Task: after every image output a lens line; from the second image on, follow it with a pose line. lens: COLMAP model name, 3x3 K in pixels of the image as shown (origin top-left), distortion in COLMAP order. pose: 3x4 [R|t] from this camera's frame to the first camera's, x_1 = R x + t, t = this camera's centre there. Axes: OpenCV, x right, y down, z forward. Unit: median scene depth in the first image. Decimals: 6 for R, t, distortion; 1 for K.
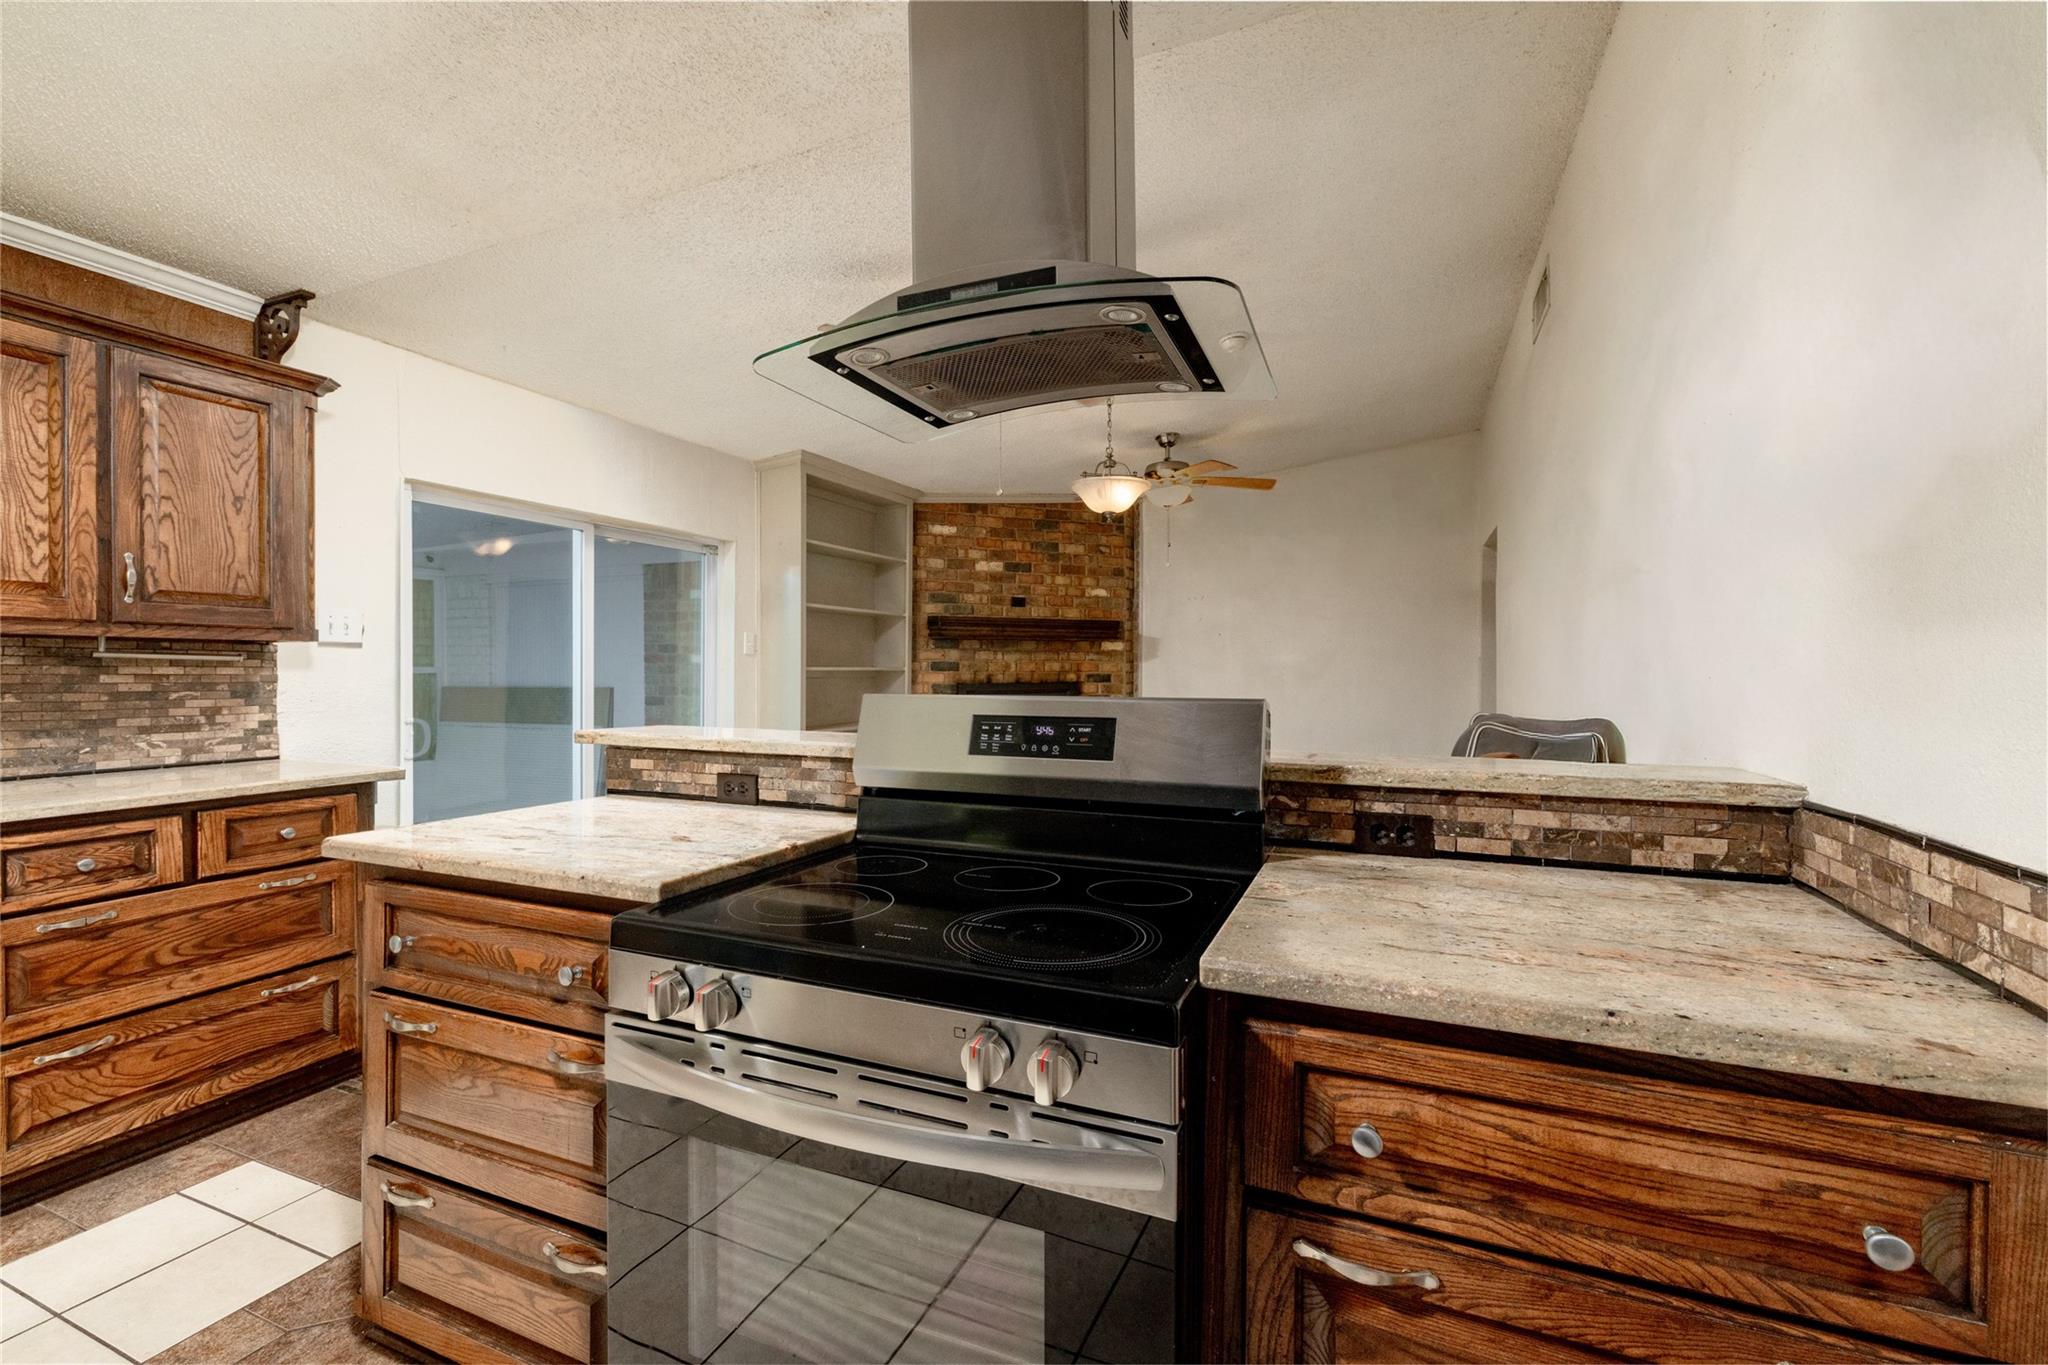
lens RADIAL K [[882.8, 0, 1024.0], [0, 882.8, 679.0], [0, 0, 1]] dist [-0.003411, 0.005165]
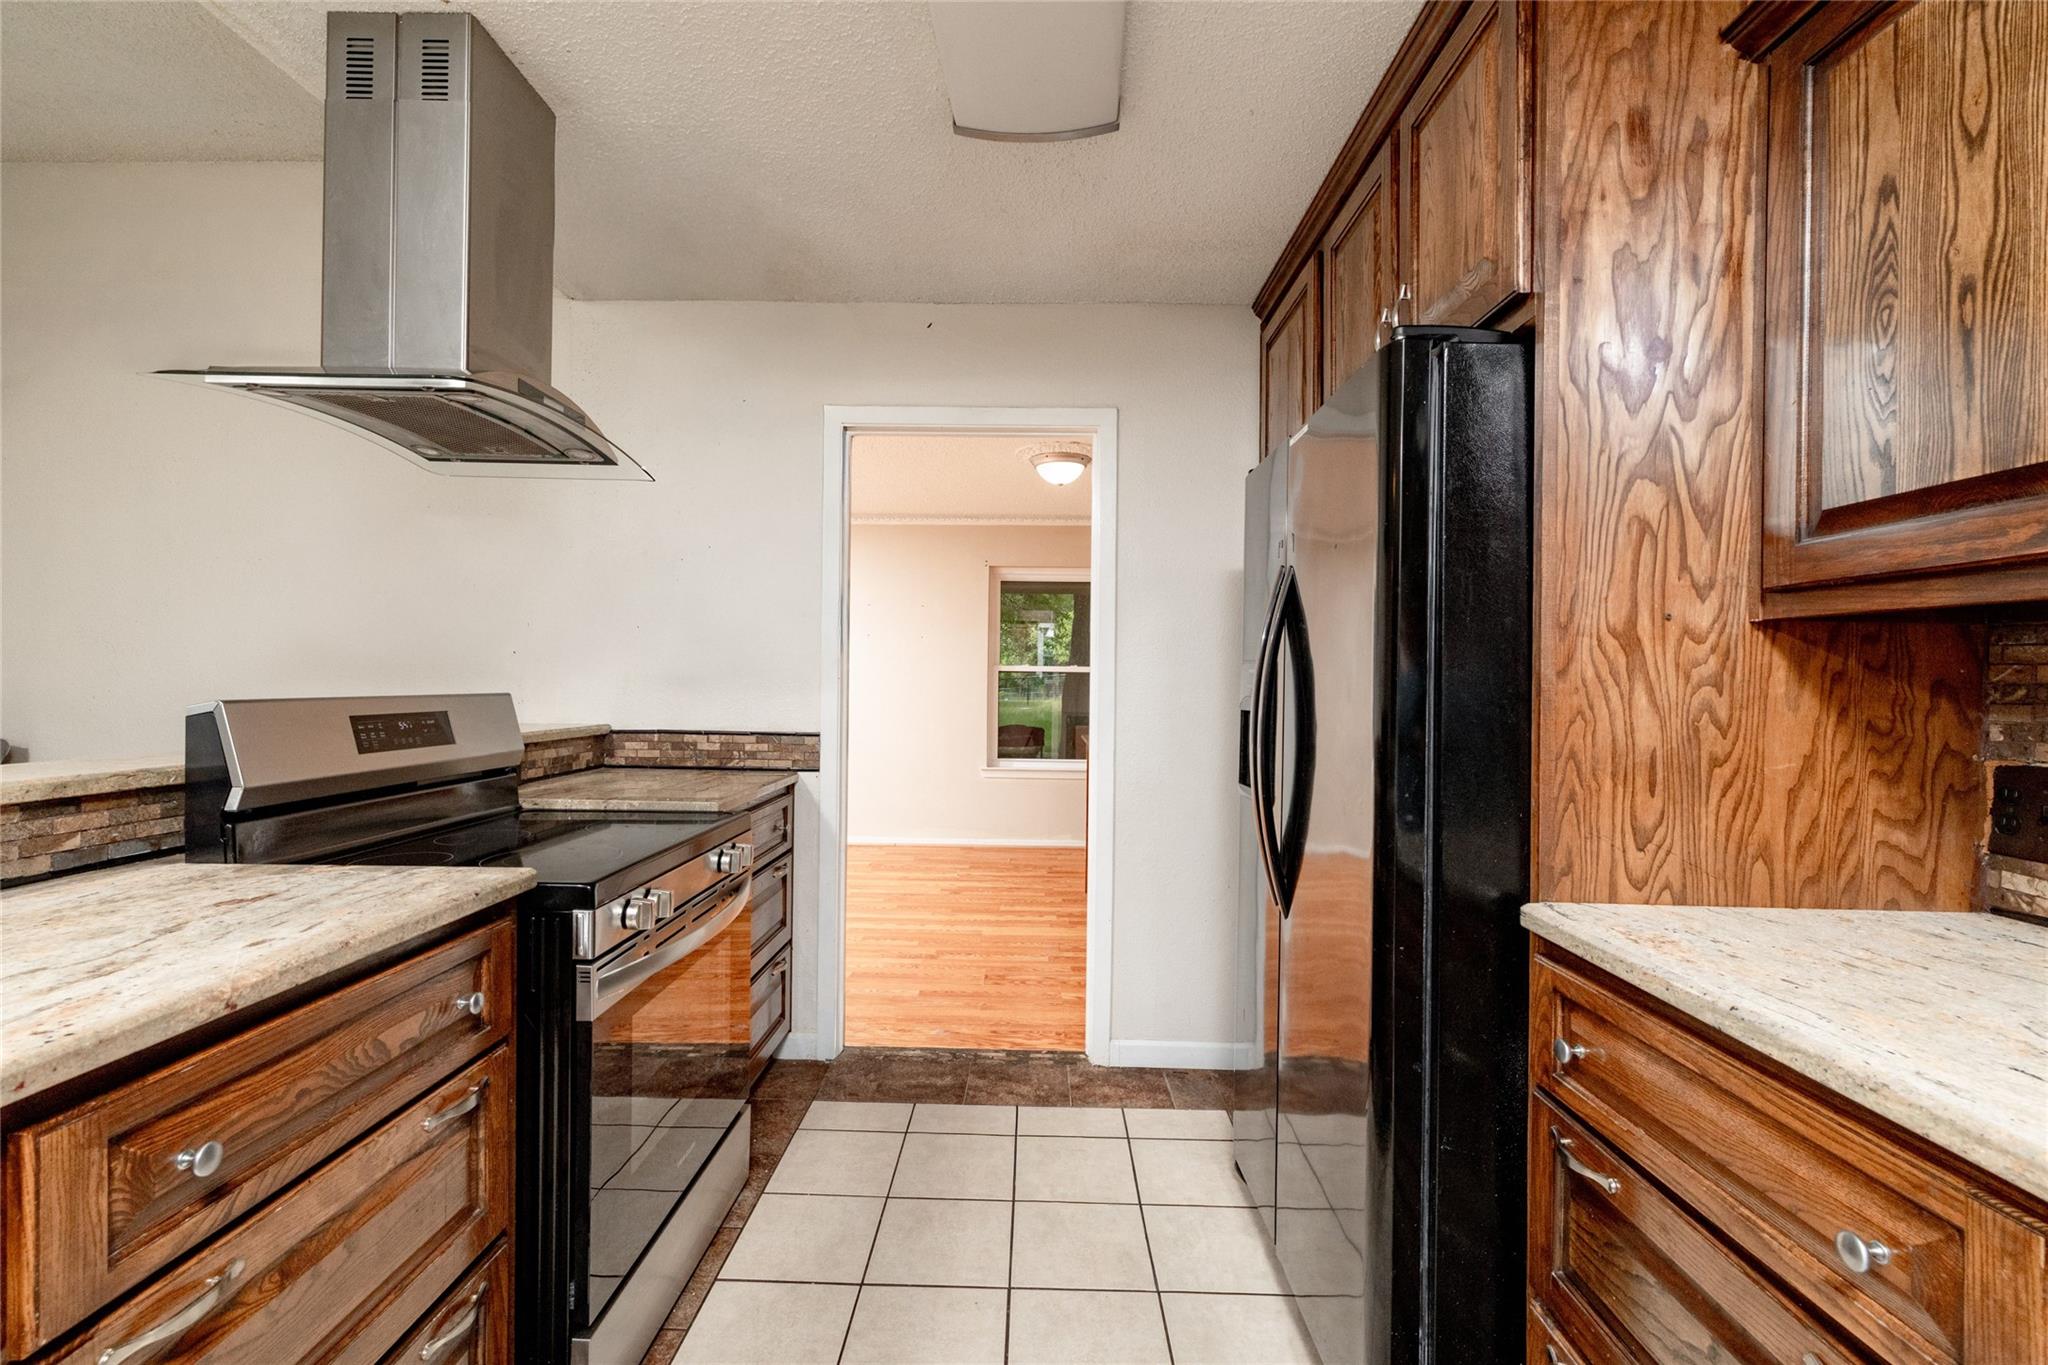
lens RADIAL K [[882.8, 0, 1024.0], [0, 882.8, 679.0], [0, 0, 1]] dist [-0.003411, 0.005165]
pose [[-0.379189, -0.006263, 0.925298, -1.514722], [-0.005602, 0.999974, 0.004472, -0.013012], [-0.925302, -0.003488, -0.379215, 0.776122]]
